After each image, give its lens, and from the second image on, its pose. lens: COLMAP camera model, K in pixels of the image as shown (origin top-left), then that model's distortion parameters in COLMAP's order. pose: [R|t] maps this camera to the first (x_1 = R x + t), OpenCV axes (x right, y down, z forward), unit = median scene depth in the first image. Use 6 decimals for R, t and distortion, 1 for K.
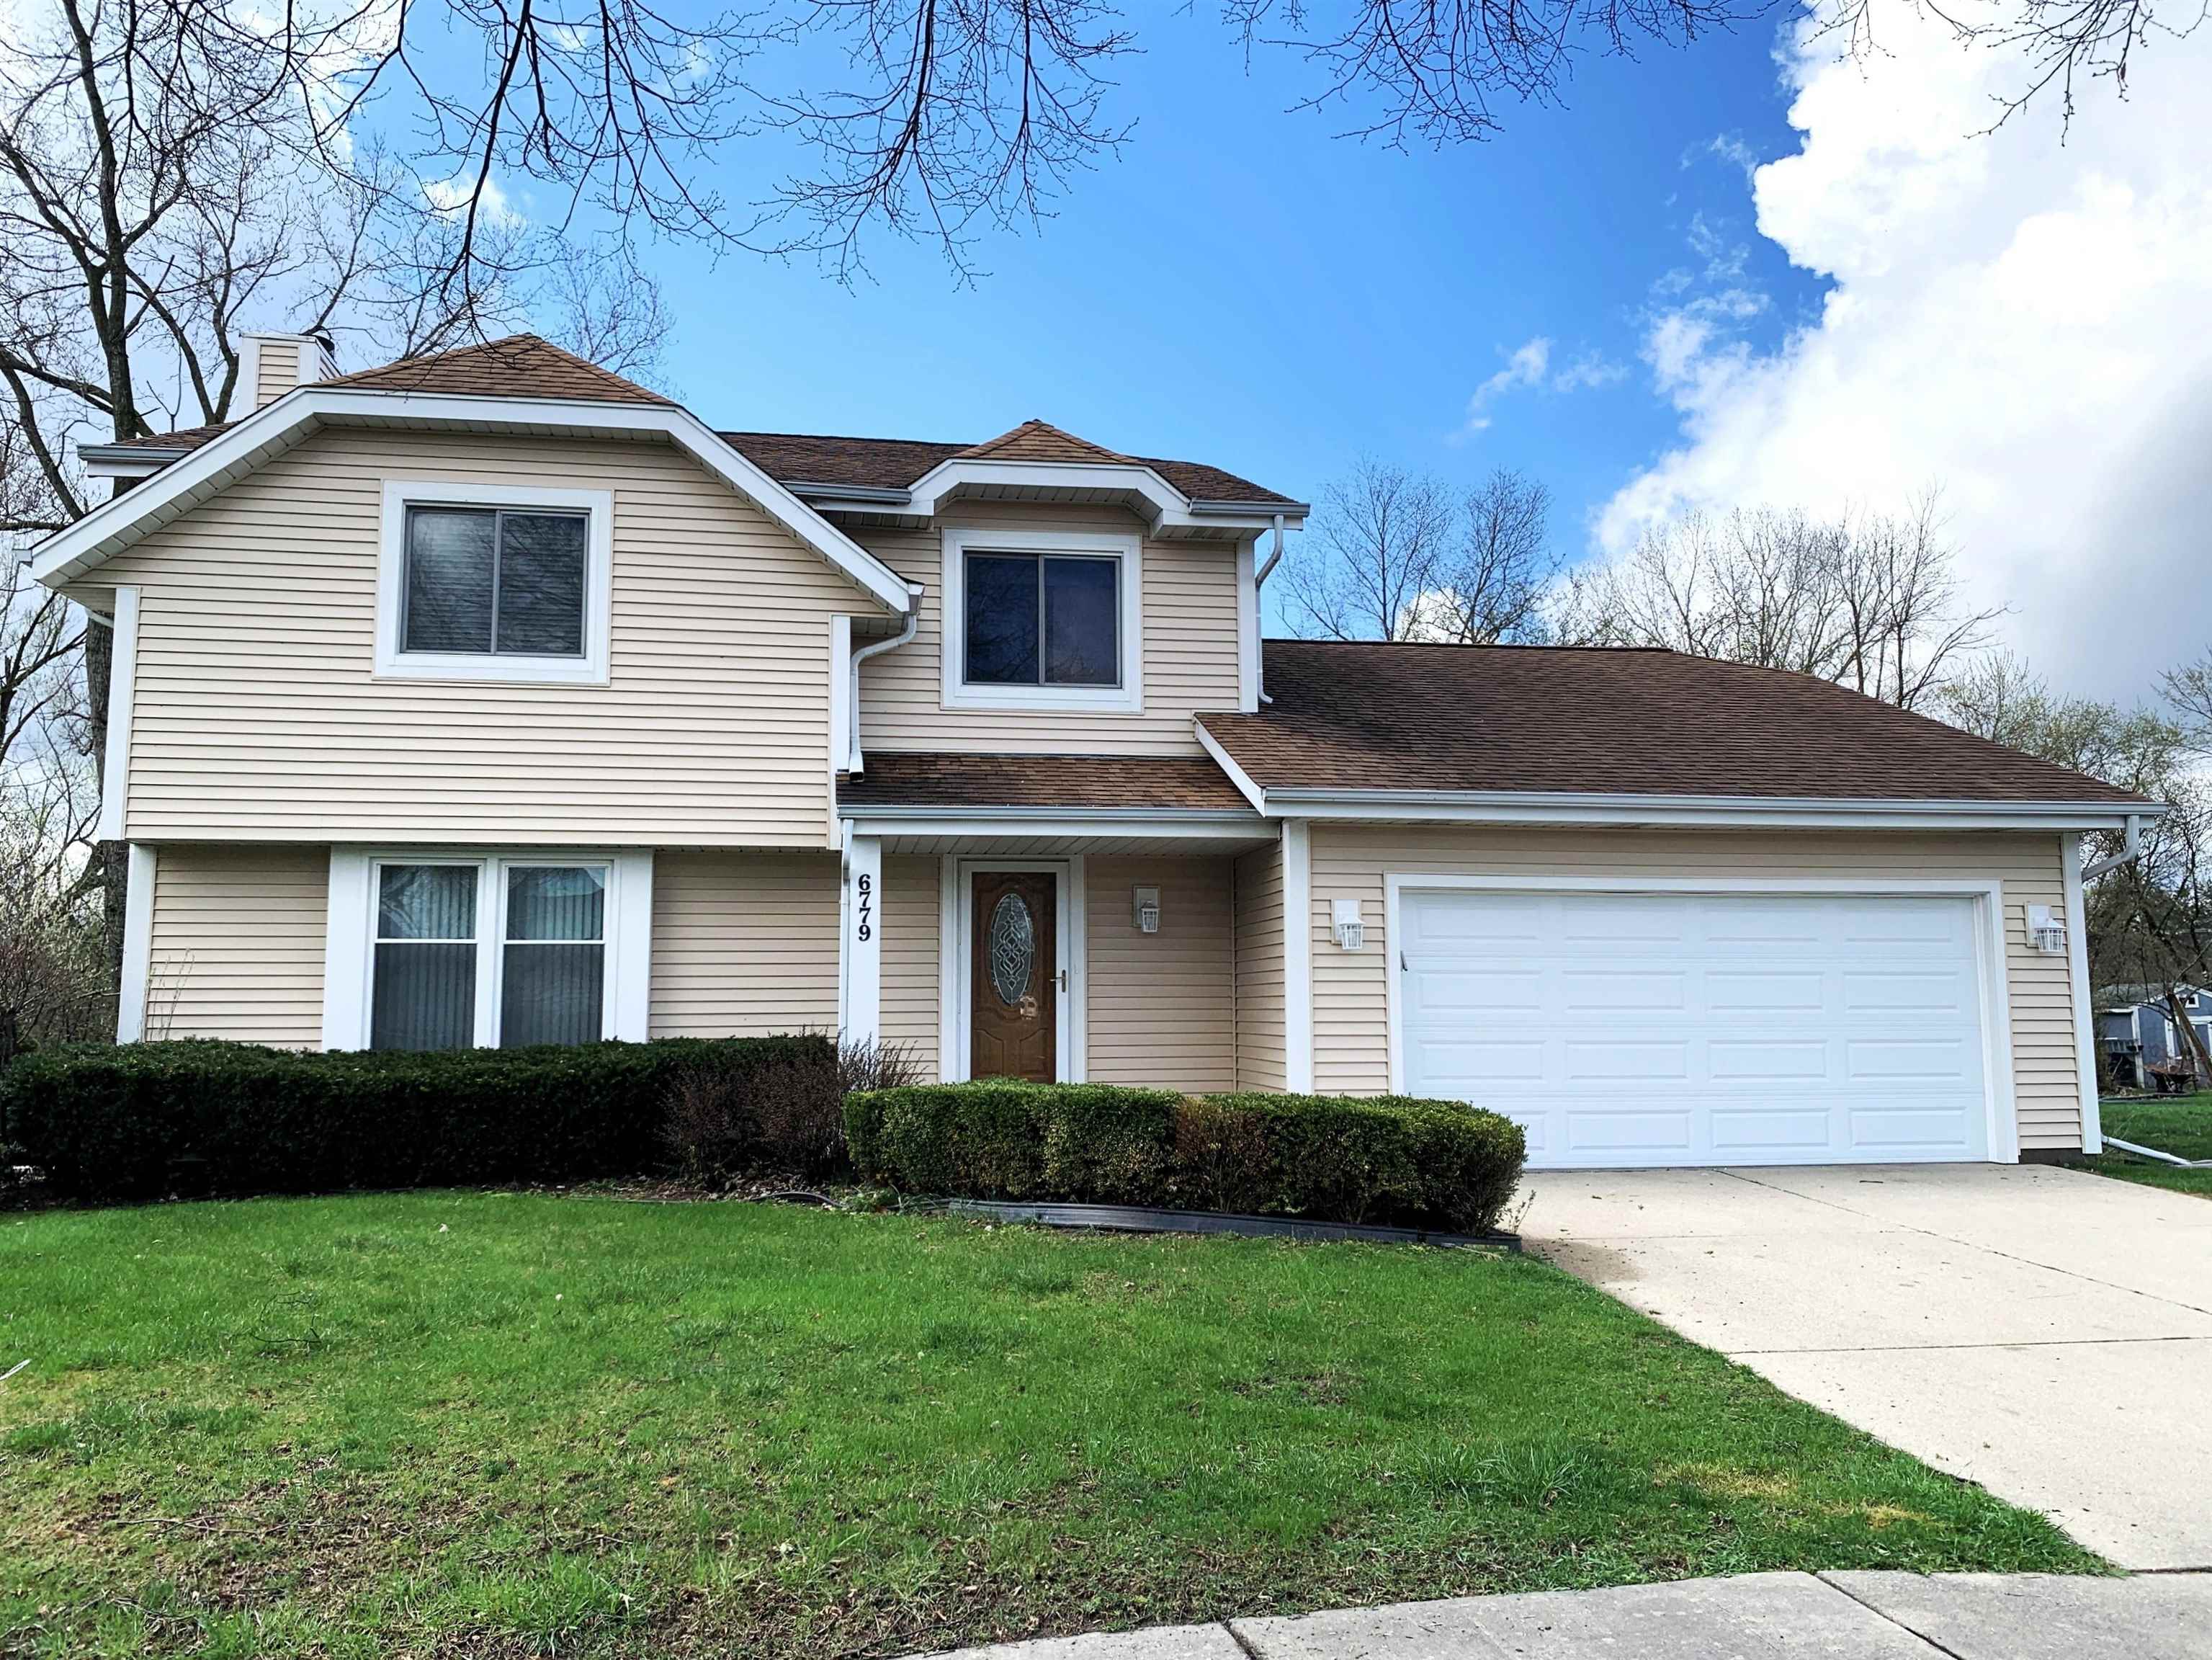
lens RADIAL K [[1702.3, 0, 1108.1], [0, 1702.3, 792.3], [0, 0, 1]] dist [0.011924, -0.002605]
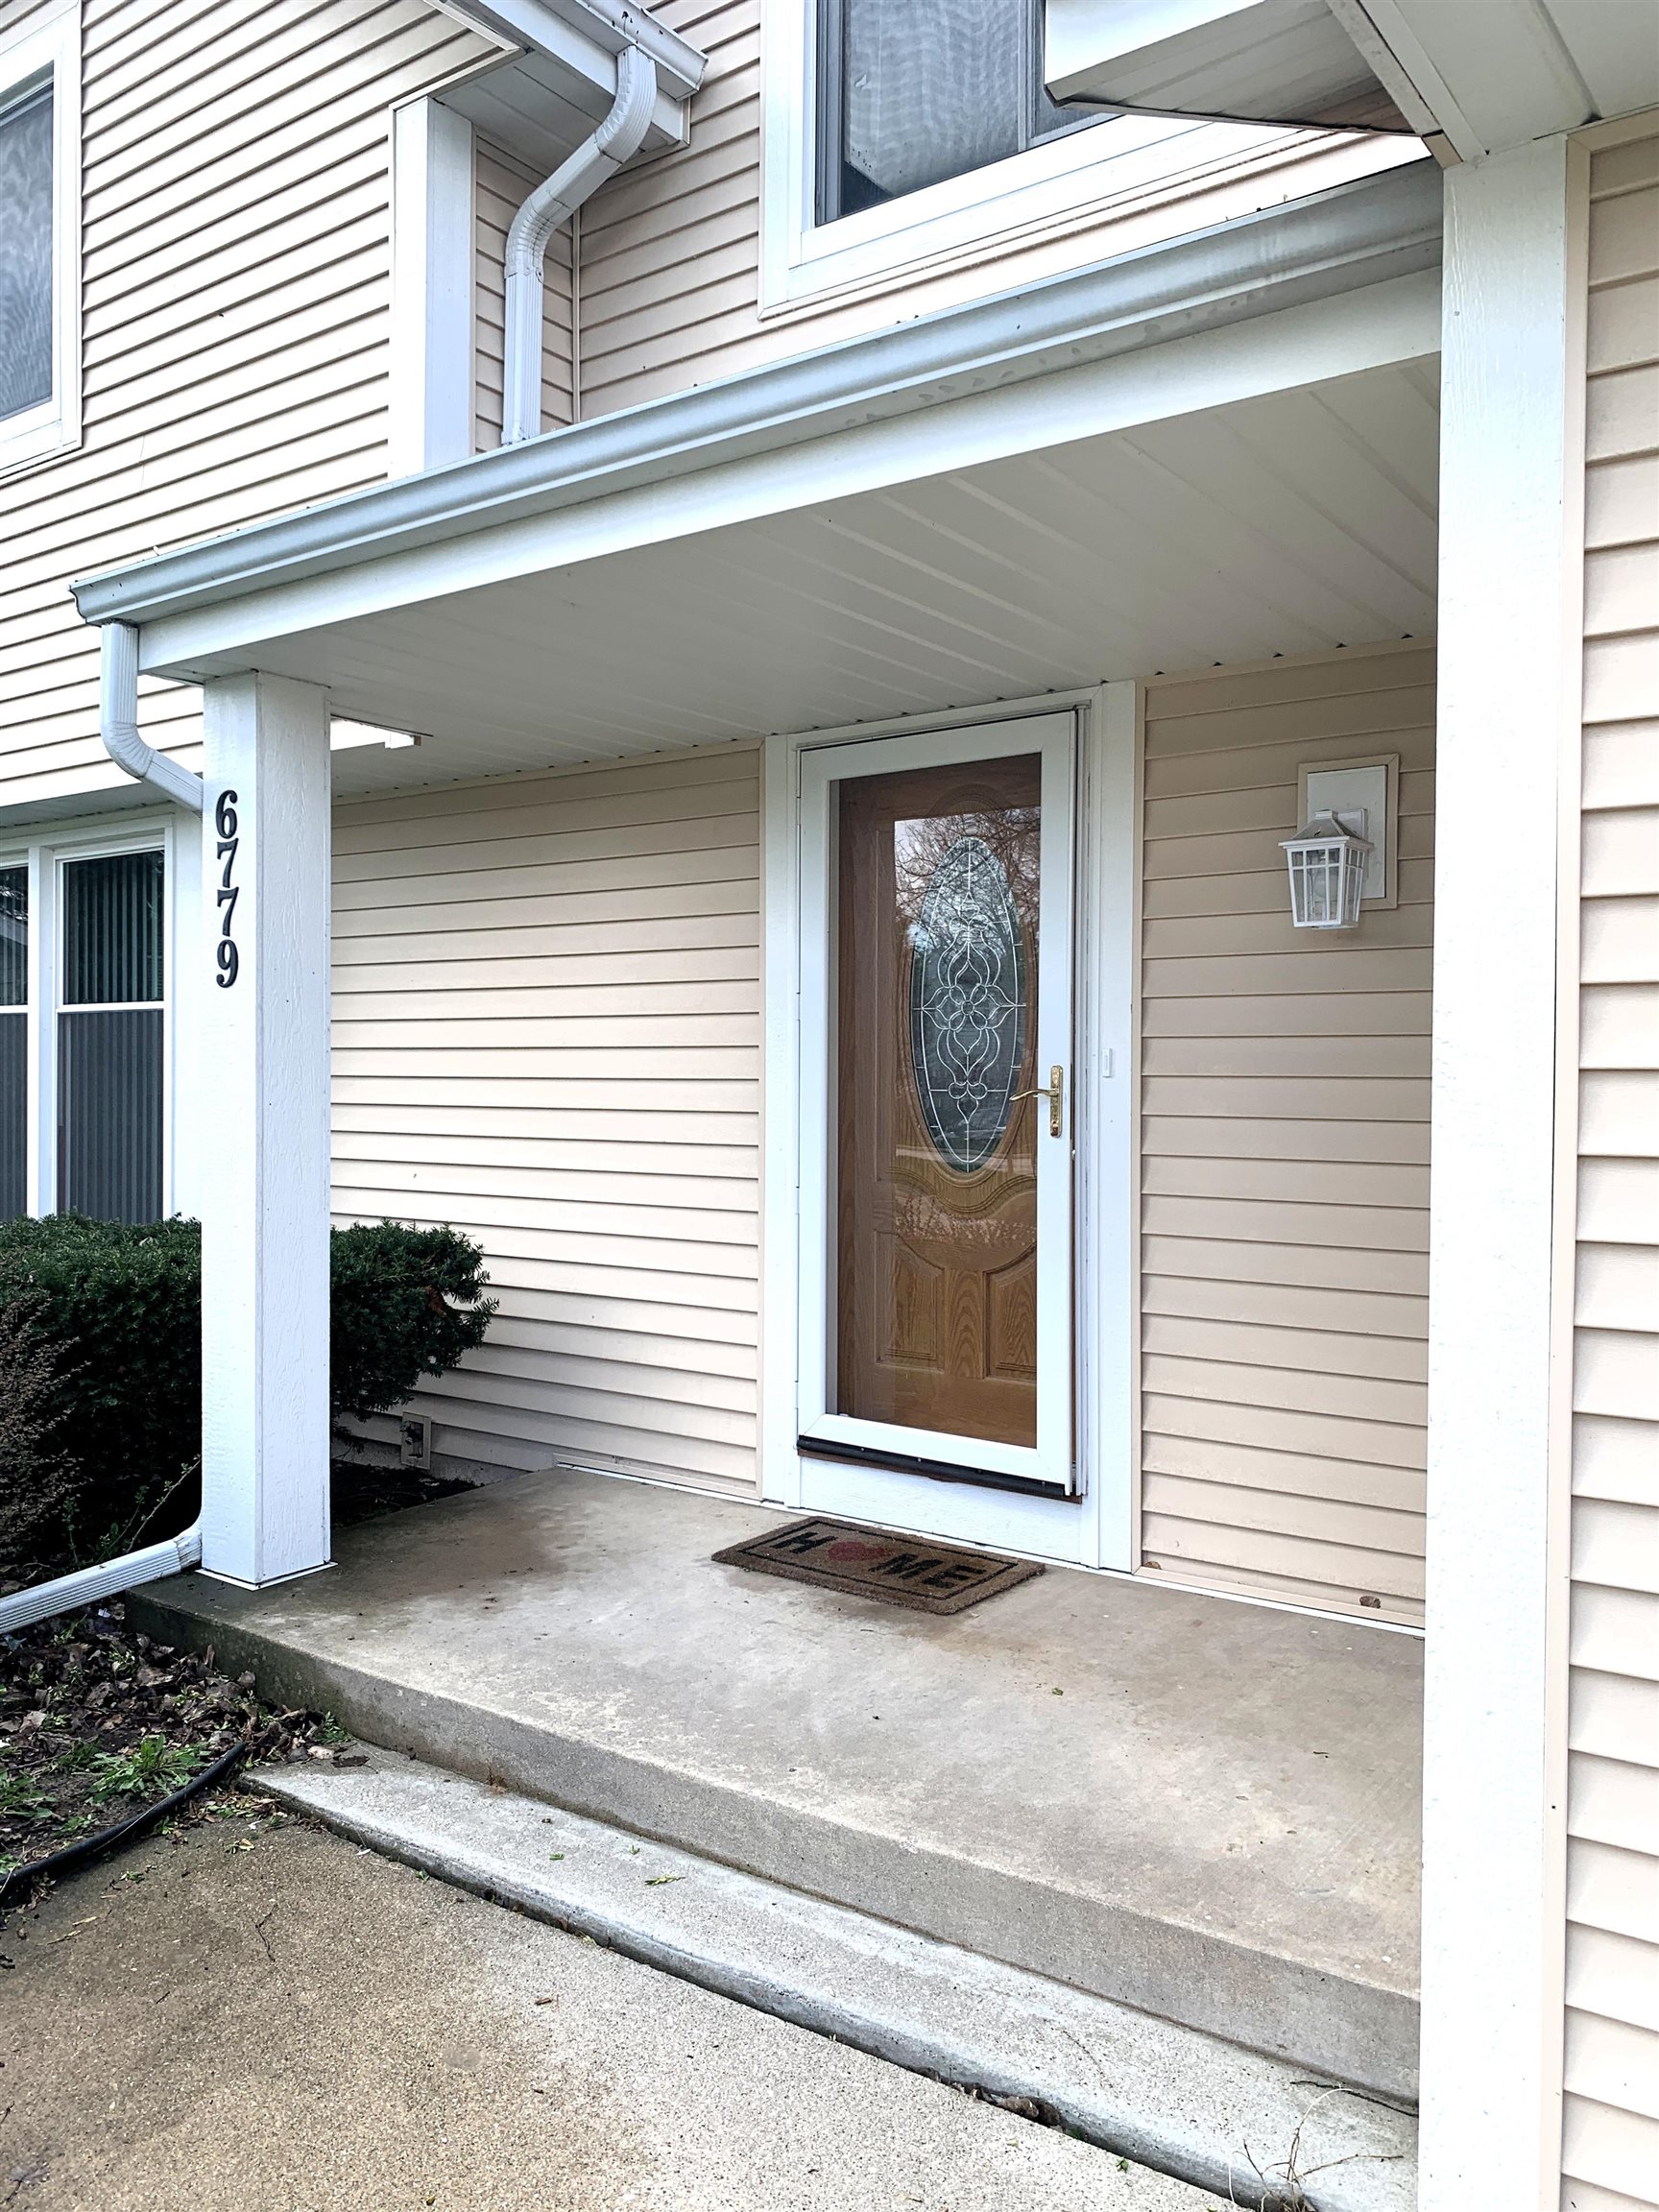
lens RADIAL K [[1723.5, 0, 829.2], [0, 1723.5, 1097.1], [0, 0, 1]] dist [-0.002014, 0.063170]
pose [[0.696067, 0.015826, -0.717803, 0.175323], [0.081435, 0.991565, 0.100831, 0.077742], [0.713344, -0.128639, 0.688907, 0.781486]]
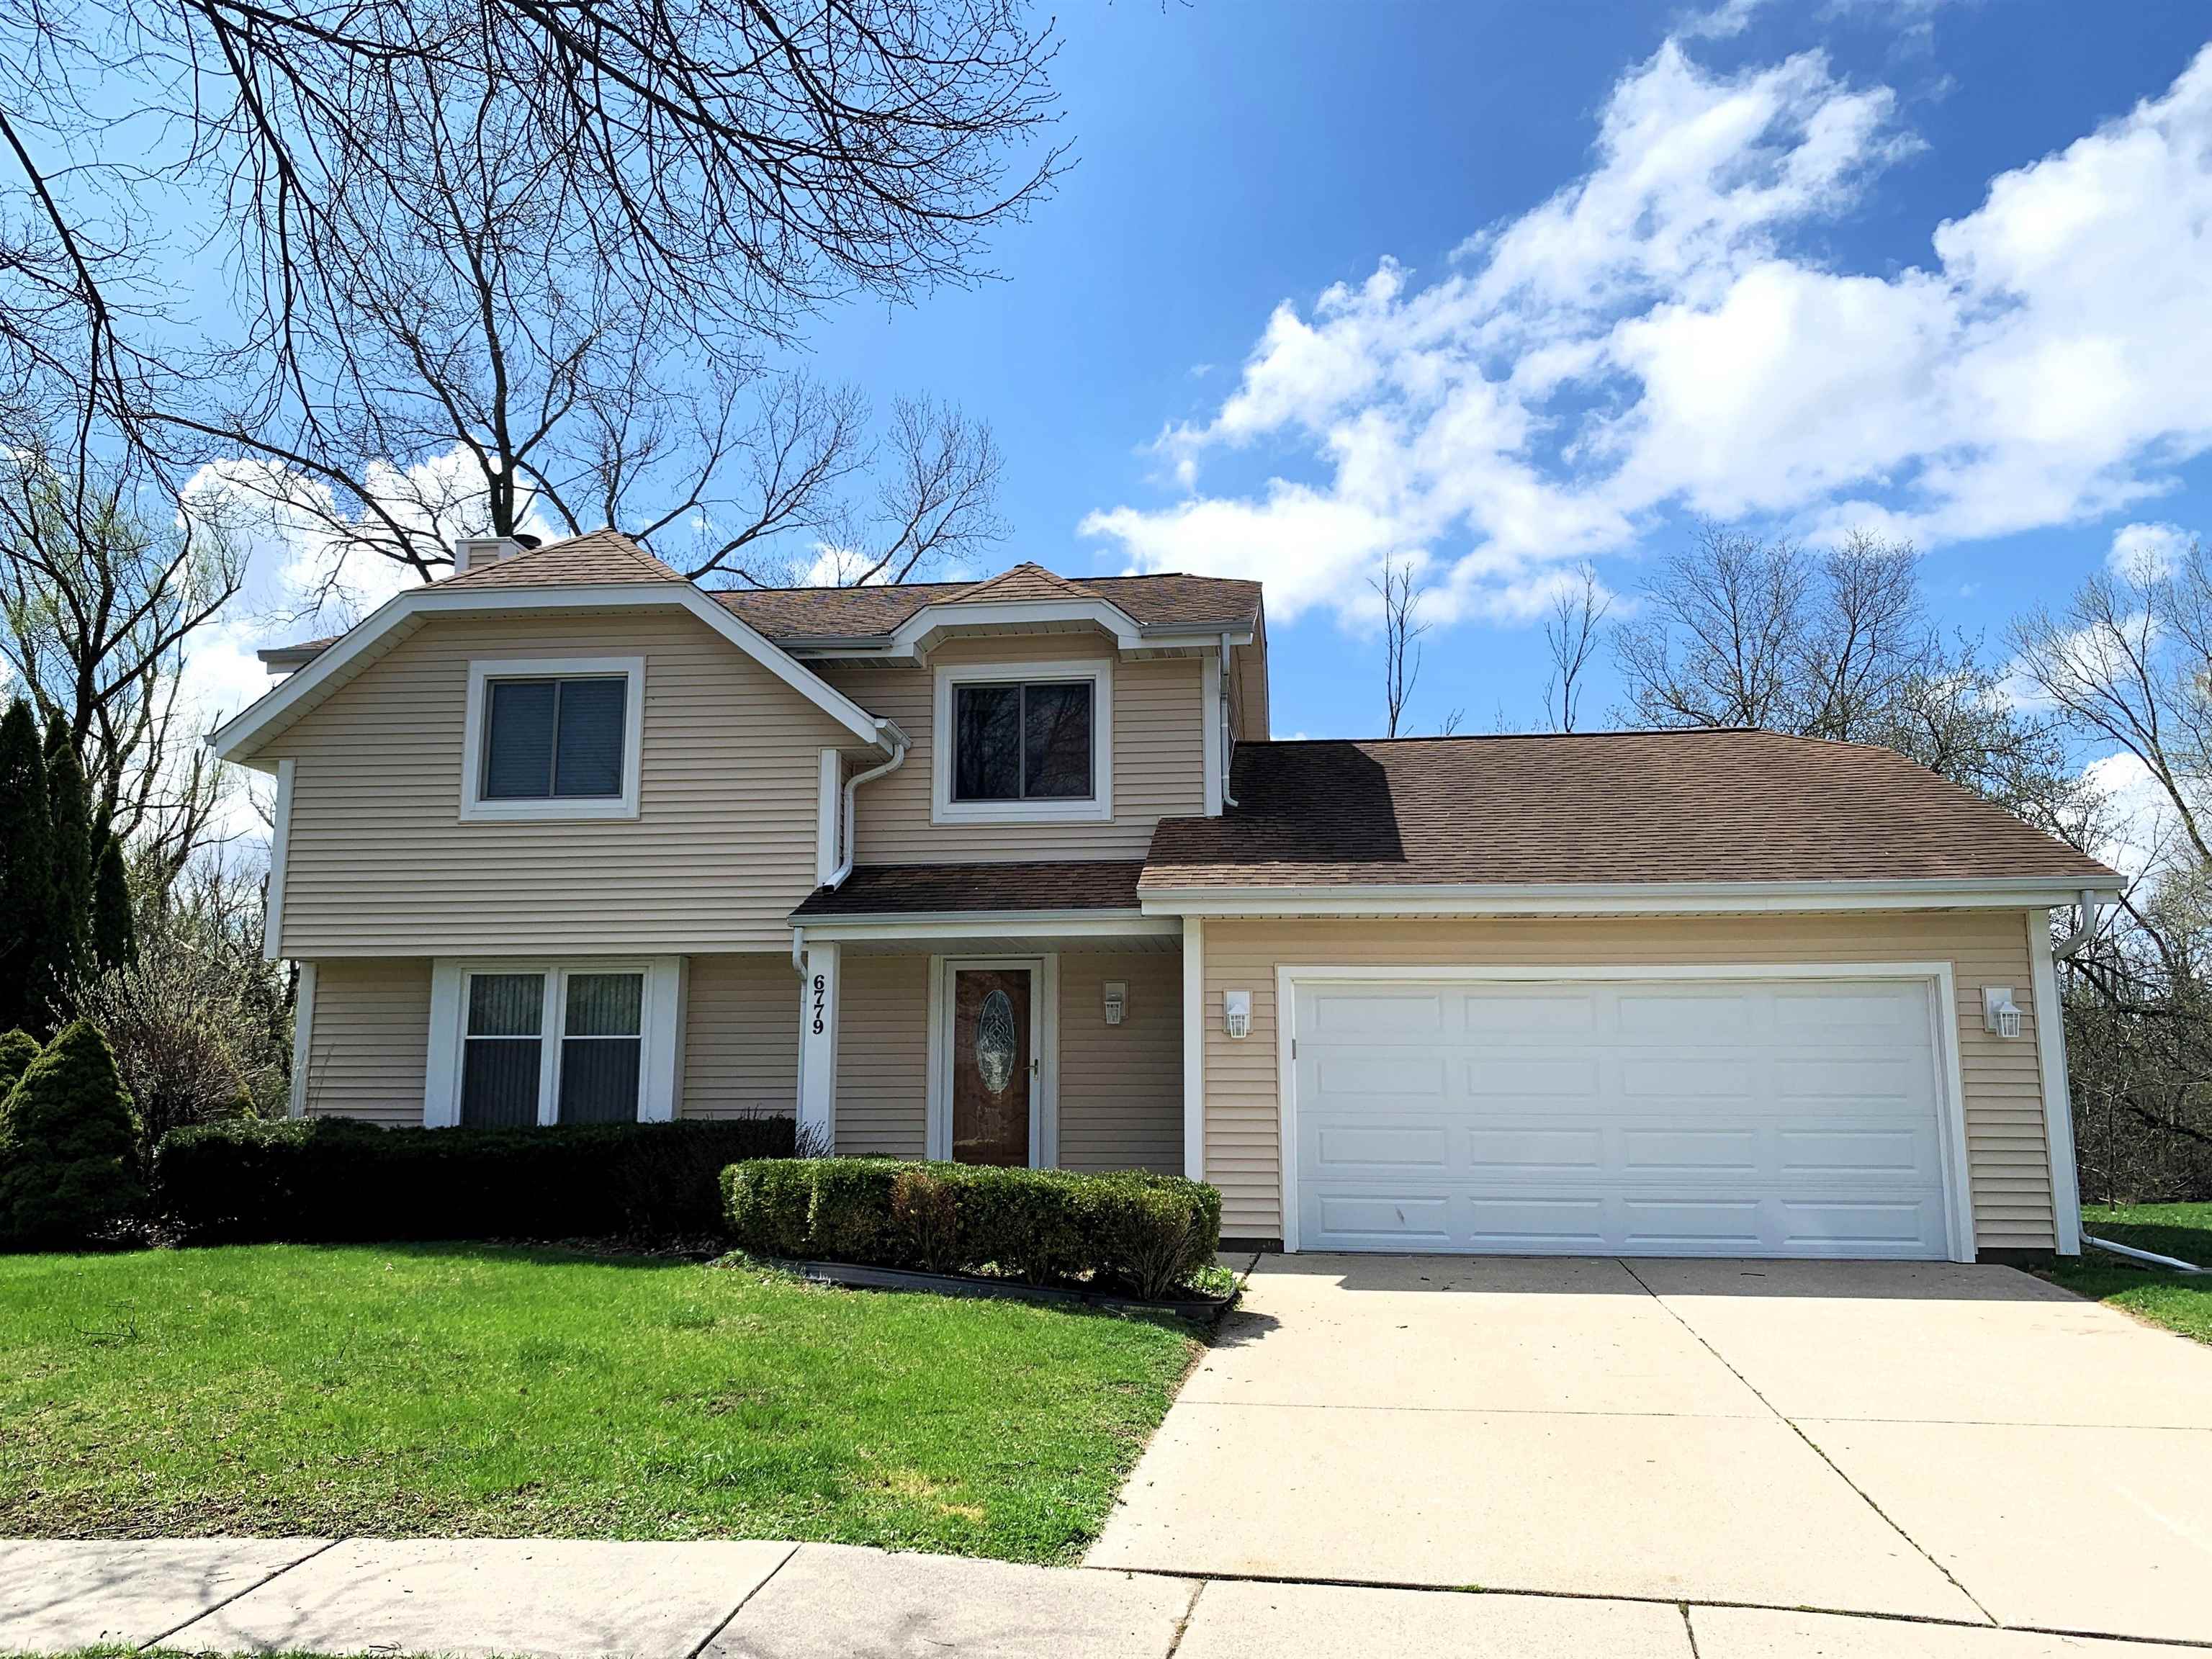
lens RADIAL K [[1712.0, 0, 1106.2], [0, 1712.0, 765.2], [0, 0, 1]] dist [0.050502, -0.082104]
pose [[0.959701, -0.051013, -0.276354, 0.343670], [0.031932, 0.996812, -0.073114, -0.002220], [0.279203, 0.061343, 0.958271, -0.059185]]
